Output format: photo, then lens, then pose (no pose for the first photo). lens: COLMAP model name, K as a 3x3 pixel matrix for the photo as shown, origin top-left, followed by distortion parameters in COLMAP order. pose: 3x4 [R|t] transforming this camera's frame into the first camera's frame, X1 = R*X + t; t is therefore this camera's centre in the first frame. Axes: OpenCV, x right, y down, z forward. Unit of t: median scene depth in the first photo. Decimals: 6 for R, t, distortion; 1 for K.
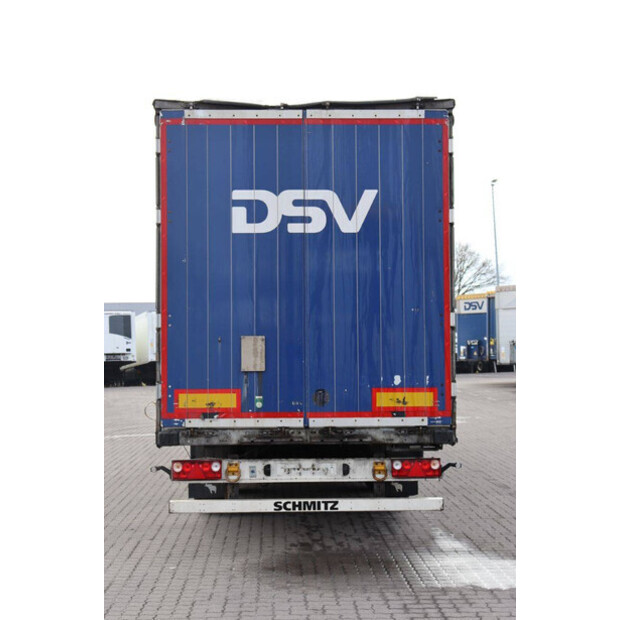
lens RADIAL K [[997.0, 0, 309.8], [0, 997.0, 303.8], [0, 0, 1]] dist [0.106816, 0.005945]
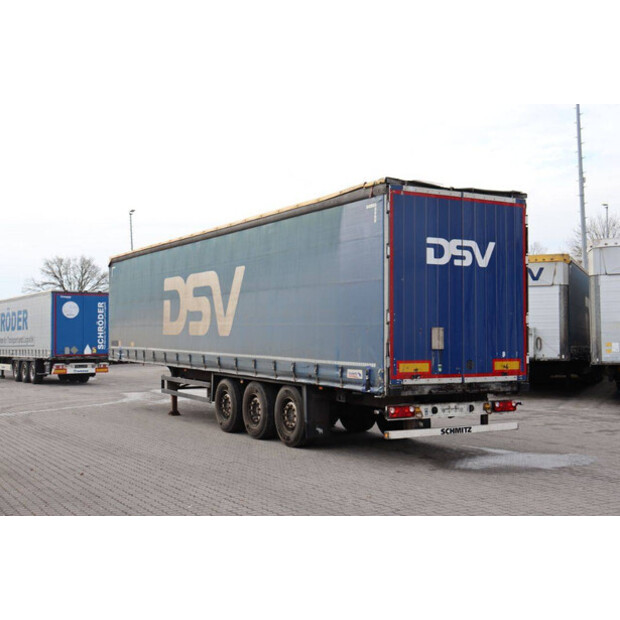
lens RADIAL K [[809.3, 0, 310.0], [0, 809.3, 301.5], [0, 0, 1]] dist [-0.011786, 0.001953]
pose [[0.883619, 0.026266, 0.467470, -0.854341], [-0.022059, 0.999652, -0.014473, 0.013242], [-0.467687, 0.002476, 0.883891, -0.068952]]
